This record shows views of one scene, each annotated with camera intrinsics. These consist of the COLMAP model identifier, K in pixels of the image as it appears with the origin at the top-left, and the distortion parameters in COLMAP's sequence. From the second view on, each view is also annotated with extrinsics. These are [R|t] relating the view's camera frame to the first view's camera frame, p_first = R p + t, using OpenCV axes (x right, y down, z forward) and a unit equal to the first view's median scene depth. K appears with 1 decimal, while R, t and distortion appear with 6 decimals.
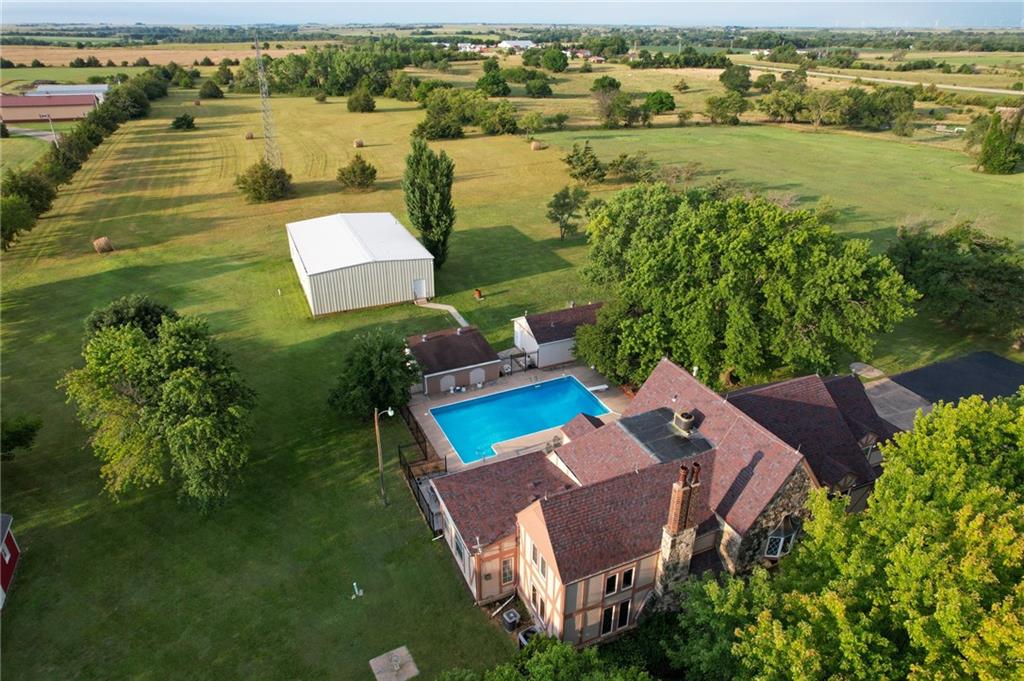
lens RADIAL K [[654.0, 0, 512.0], [0, 654.0, 340.5], [0, 0, 1]] dist [-0.074323, 0.070783]
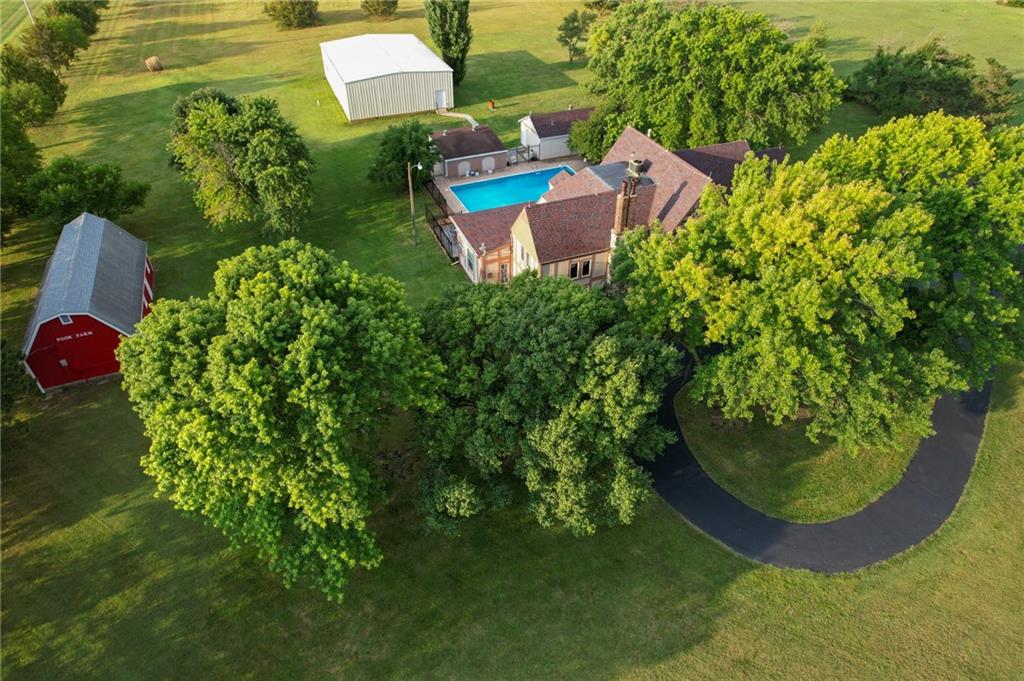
lens RADIAL K [[654.0, 0, 512.0], [0, 654.0, 340.5], [0, 0, 1]] dist [-0.074323, 0.070783]
pose [[0.999345, 0.021905, -0.028811, 0.030421], [-0.015473, 0.978211, 0.207035, 0.116519], [0.032718, -0.206453, 0.977909, -0.233600]]
